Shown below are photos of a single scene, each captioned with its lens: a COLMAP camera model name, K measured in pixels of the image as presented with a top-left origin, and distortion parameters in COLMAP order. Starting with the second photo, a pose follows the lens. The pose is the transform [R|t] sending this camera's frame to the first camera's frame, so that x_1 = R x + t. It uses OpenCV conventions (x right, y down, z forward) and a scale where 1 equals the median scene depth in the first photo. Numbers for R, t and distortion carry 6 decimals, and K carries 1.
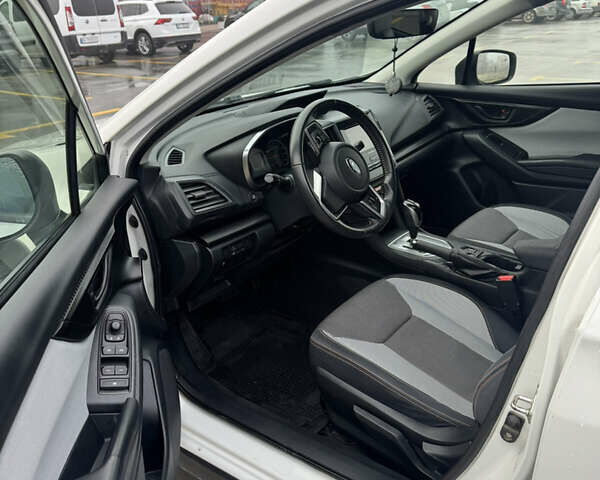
lens RADIAL K [[560.1, 0, 299.7], [0, 560.1, 237.2], [0, 0, 1]] dist [0.132765, -0.201157]
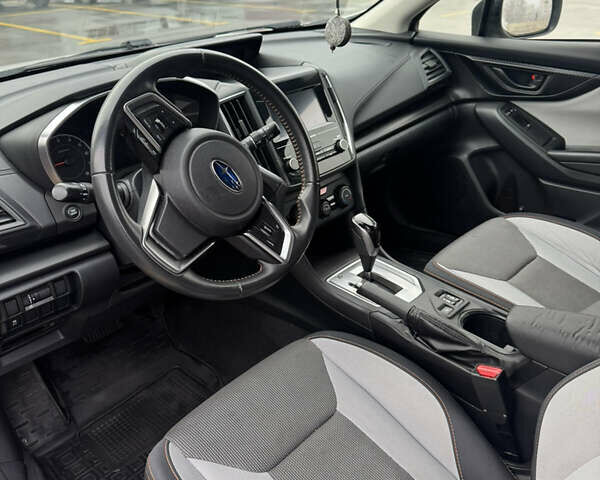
lens RADIAL K [[562.9, 0, 300.0], [0, 562.9, 240.0], [0, 0, 1]] dist [0.117243, -0.220642]
pose [[0.995697, 0.060027, -0.070596, 0.146805], [-0.053435, 0.994341, 0.091821, -0.079834], [0.075708, -0.087653, 0.993270, 0.295428]]
